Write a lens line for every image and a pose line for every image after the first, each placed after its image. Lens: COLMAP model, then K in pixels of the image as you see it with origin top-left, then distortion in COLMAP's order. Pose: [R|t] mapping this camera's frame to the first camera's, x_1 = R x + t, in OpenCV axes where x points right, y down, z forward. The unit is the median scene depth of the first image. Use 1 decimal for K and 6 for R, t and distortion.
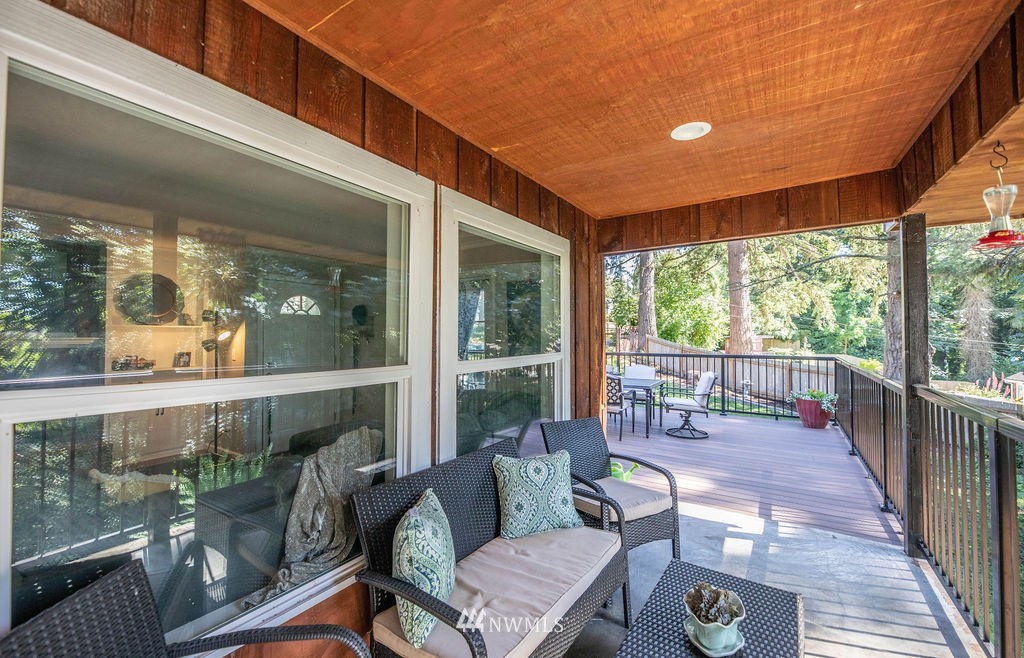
lens RADIAL K [[418.4, 0, 513.9], [0, 418.4, 327.8], [0, 0, 1]] dist [-0.008697, -0.000075]
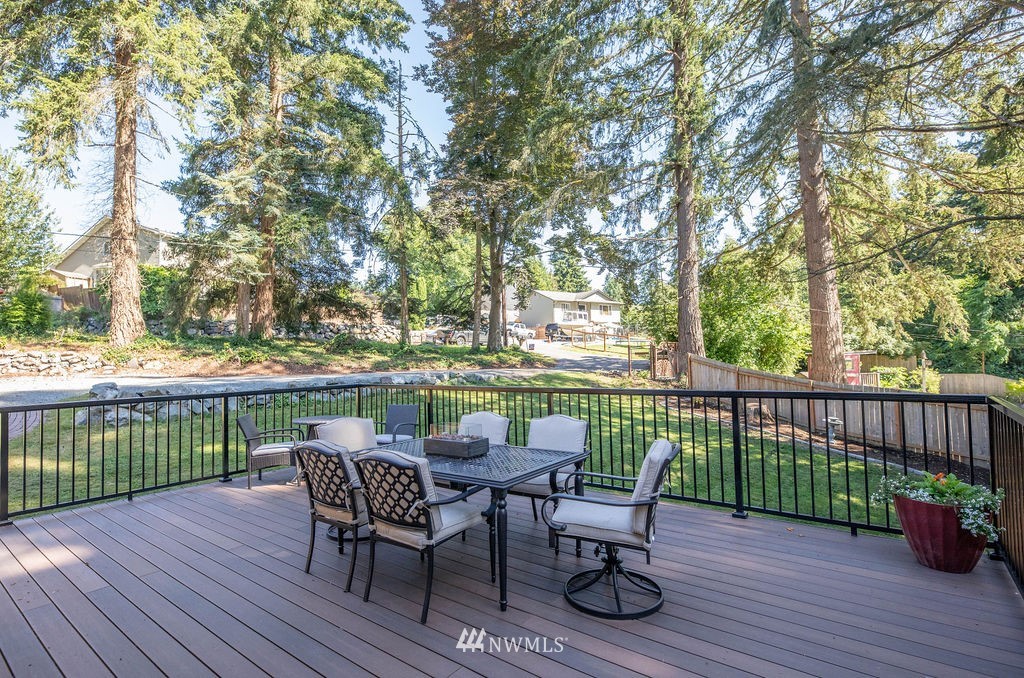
lens RADIAL K [[497.9, 0, 510.5], [0, 497.9, 339.0], [0, 0, 1]] dist [0.000775, -0.000424]
pose [[0.996230, -0.026165, -0.082710, 0.063686], [0.024516, 0.999481, -0.020899, 0.001668], [0.083214, 0.018792, 0.996354, 0.087448]]
